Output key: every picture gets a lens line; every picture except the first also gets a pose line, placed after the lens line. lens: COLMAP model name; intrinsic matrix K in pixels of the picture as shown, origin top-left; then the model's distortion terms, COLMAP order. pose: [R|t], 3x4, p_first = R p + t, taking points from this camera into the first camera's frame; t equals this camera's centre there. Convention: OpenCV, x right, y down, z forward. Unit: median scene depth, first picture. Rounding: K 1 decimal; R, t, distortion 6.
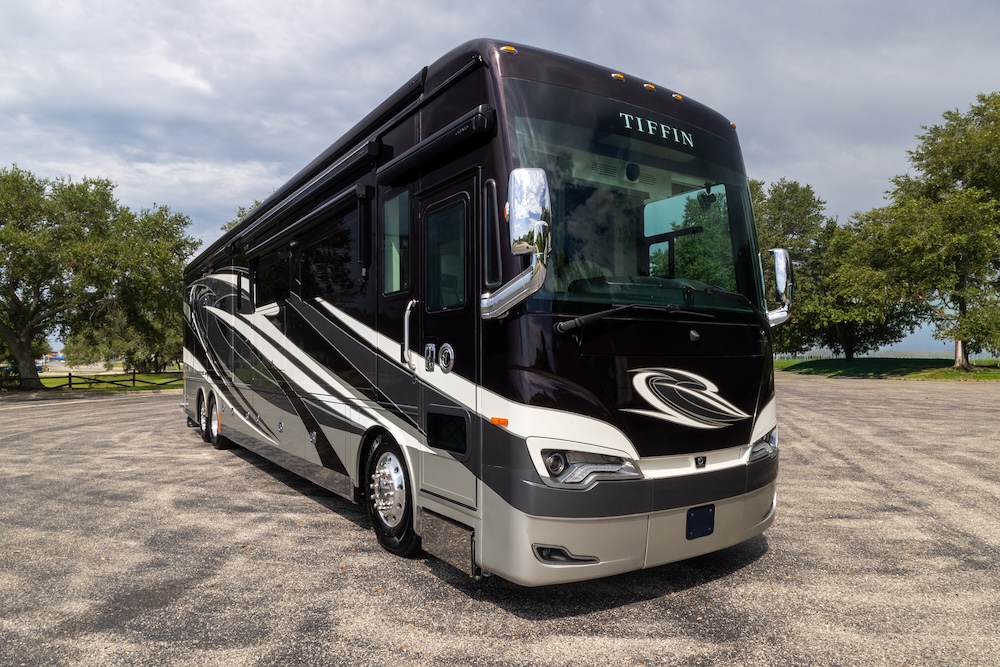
lens RADIAL K [[640.6, 0, 500.0], [0, 640.6, 333.5], [0, 0, 1]] dist [0.010613, -0.004964]
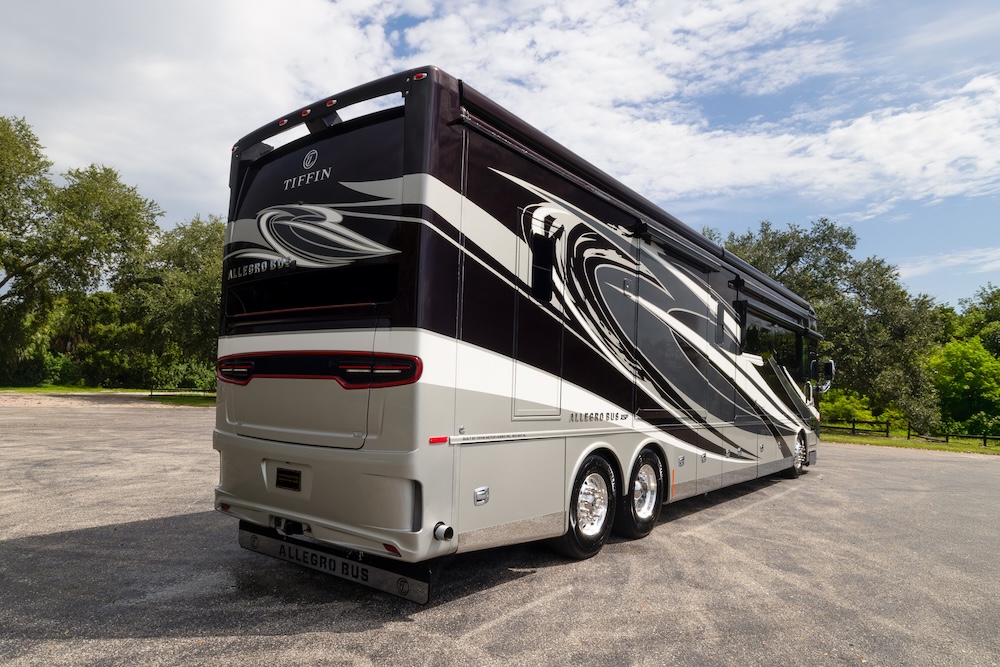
lens RADIAL K [[621.5, 0, 498.7], [0, 621.5, 366.9], [0, 0, 1]] dist [0.018498, -0.001071]
pose [[-0.320738, 0.037316, 0.946433, -2.275246], [-0.067945, 0.995743, -0.062287, 0.147613], [-0.944728, -0.084283, -0.316837, 3.120024]]
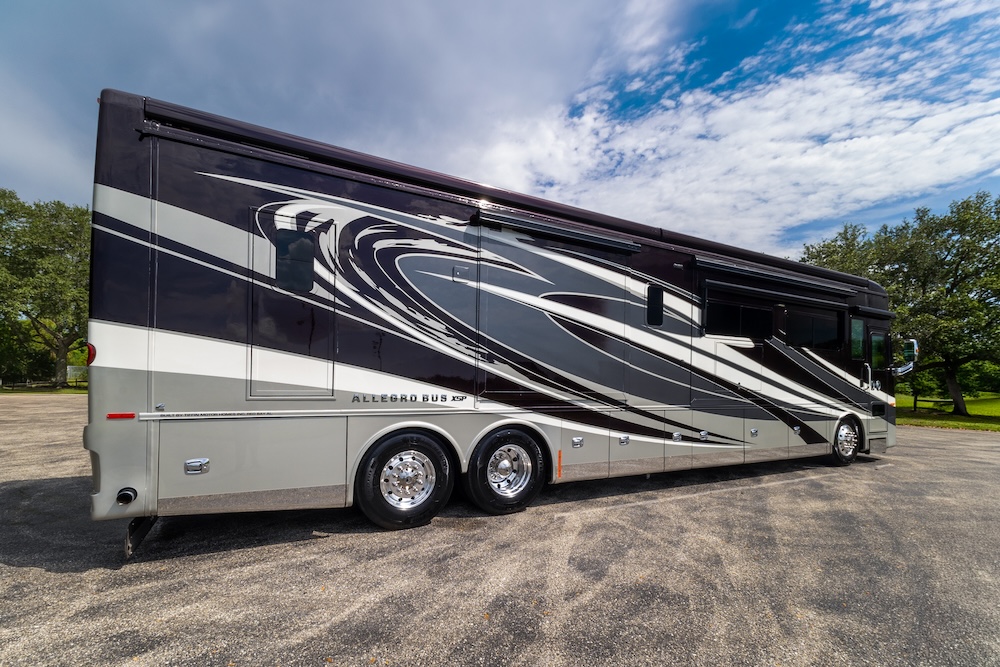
lens RADIAL K [[440.9, 0, 496.8], [0, 440.9, 374.7], [0, 0, 1]] dist [0.015191, -0.000413]
pose [[0.098690, 0.025497, 0.994792, -2.080477], [-0.057208, 0.998164, -0.019908, 0.115801], [-0.993472, -0.054946, 0.099968, 2.278628]]
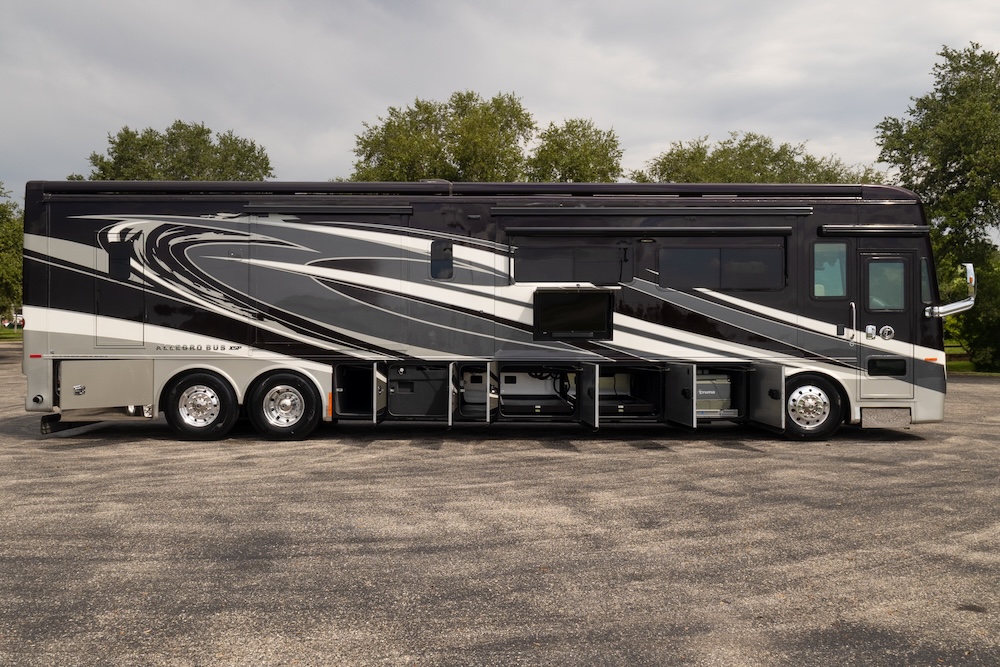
lens RADIAL K [[825.3, 0, 532.4], [0, 825.3, 329.6], [0, 0, 1]] dist [0.048307, -0.076747]
pose [[0.546215, 0.020157, 0.837403, -2.673621], [-0.040057, 0.999195, 0.002077, 0.059855], [-0.836687, -0.034679, 0.546583, 0.421645]]
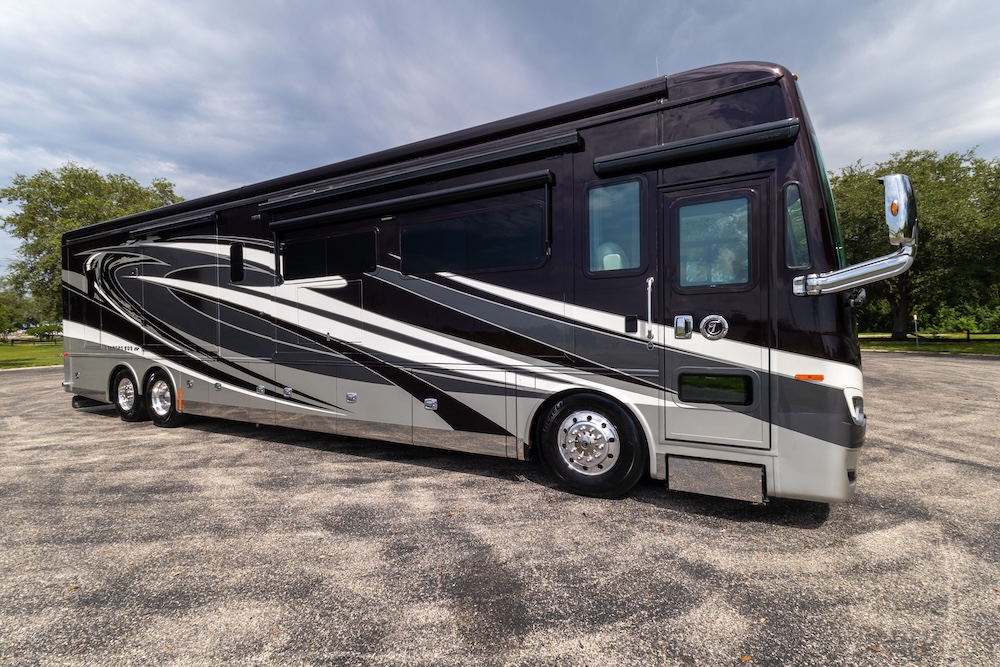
lens RADIAL K [[470.0, 0, 500.0], [0, 470.0, 333.5], [0, 0, 1]] dist [0.016275, -0.000898]
pose [[0.890801, -0.001635, 0.454391, -0.741609], [-0.014863, 0.999354, 0.032732, 0.023379], [-0.454150, -0.035911, 0.890201, 0.350177]]
